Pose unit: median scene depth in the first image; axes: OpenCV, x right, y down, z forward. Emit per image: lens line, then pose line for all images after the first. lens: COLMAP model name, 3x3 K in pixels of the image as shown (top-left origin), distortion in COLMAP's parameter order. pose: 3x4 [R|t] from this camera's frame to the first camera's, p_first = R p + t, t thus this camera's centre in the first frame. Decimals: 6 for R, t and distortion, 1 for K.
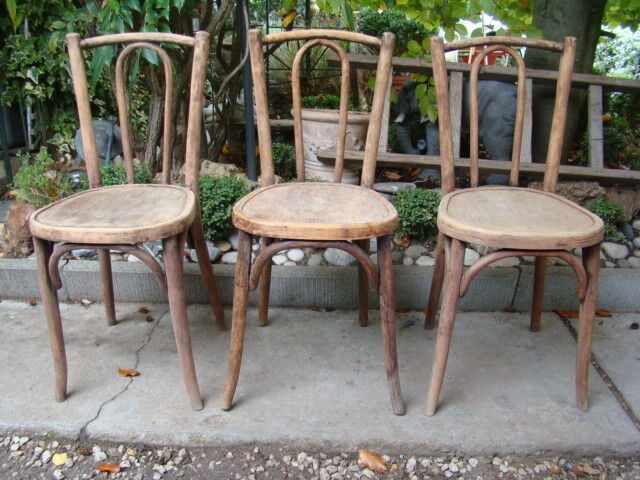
lens RADIAL K [[594.6, 0, 318.8], [0, 594.6, 239.1], [0, 0, 1]] dist [-0.132076, 0.000000]
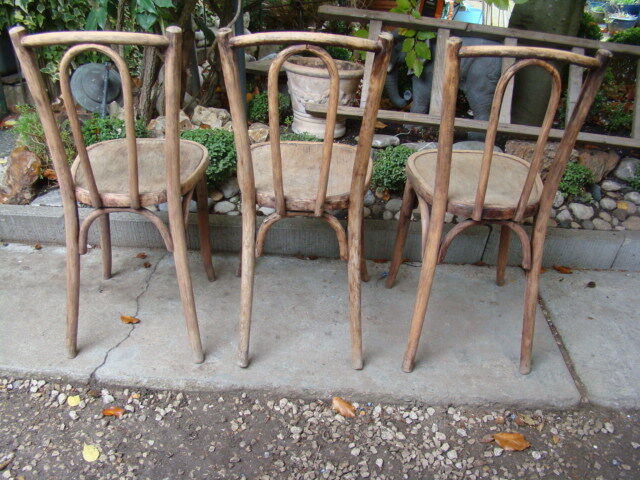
lens RADIAL K [[594.6, 0, 316.3], [0, 594.6, 240.2], [0, 0, 1]] dist [-0.132076, 0.000000]
pose [[0.999605, 0.024558, 0.013664, 0.009200], [-0.026496, 0.985626, 0.166851, -0.103037], [-0.009370, -0.167147, 0.985887, -0.073577]]
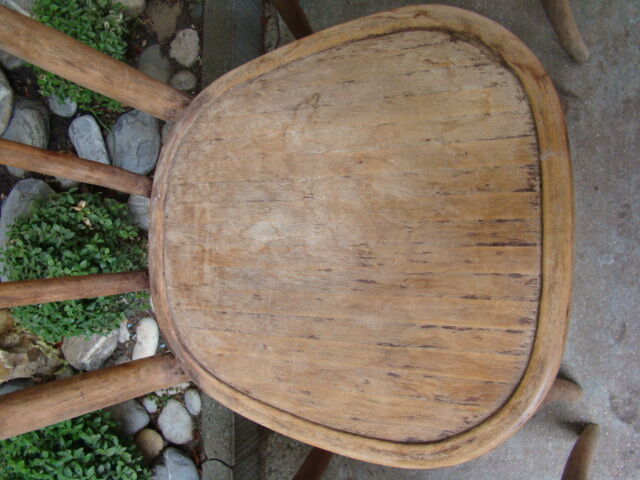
lens RADIAL K [[594.6, 0, 312.9], [0, 594.6, 251.8], [0, 0, 1]] dist [-0.132076, 0.000000]
pose [[-0.024529, -0.999404, 0.024300, -0.016032], [0.746217, -0.002129, 0.665699, -0.240961], [-0.665250, 0.034461, 0.745825, 0.597869]]
